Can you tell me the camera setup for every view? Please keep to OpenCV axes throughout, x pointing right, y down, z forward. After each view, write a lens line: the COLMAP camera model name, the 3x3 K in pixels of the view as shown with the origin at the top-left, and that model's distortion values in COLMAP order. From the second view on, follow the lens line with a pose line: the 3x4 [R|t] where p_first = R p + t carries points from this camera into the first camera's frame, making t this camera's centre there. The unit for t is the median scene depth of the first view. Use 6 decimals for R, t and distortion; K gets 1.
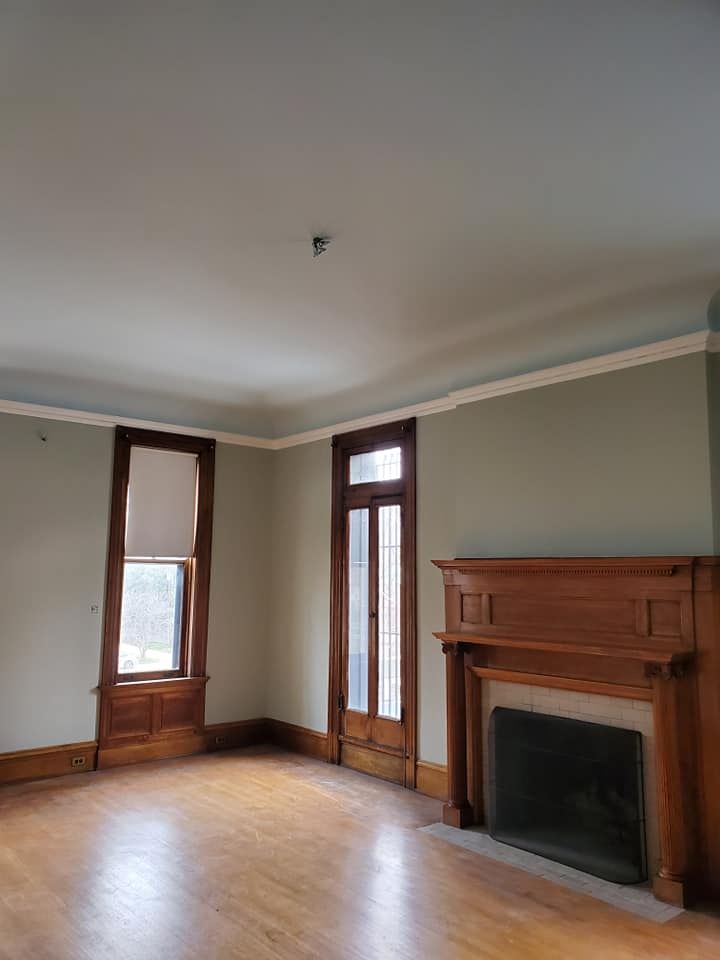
lens RADIAL K [[726.9, 0, 345.0], [0, 726.9, 484.2], [0, 0, 1]] dist [0.008000, 0.008874]
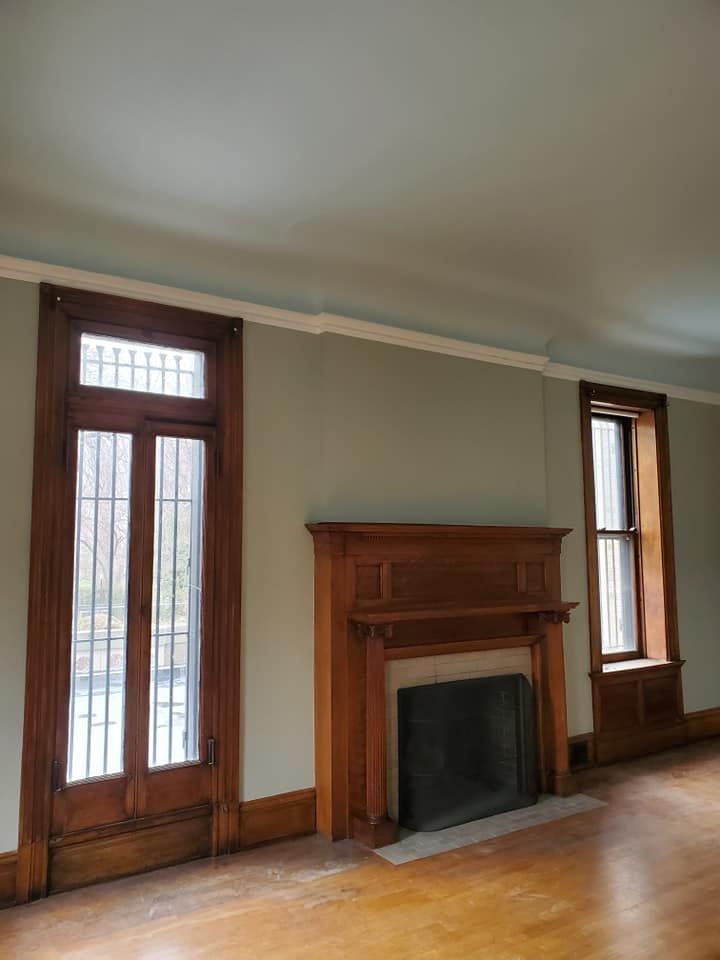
lens RADIAL K [[726.9, 0, 363.6], [0, 726.9, 475.9], [0, 0, 1]] dist [0.008000, 0.008874]
pose [[0.129945, 0.085144, 0.987859, -0.567338], [-0.121799, 0.990131, -0.069318, 0.091189], [-0.984012, -0.111313, 0.139033, 0.764684]]
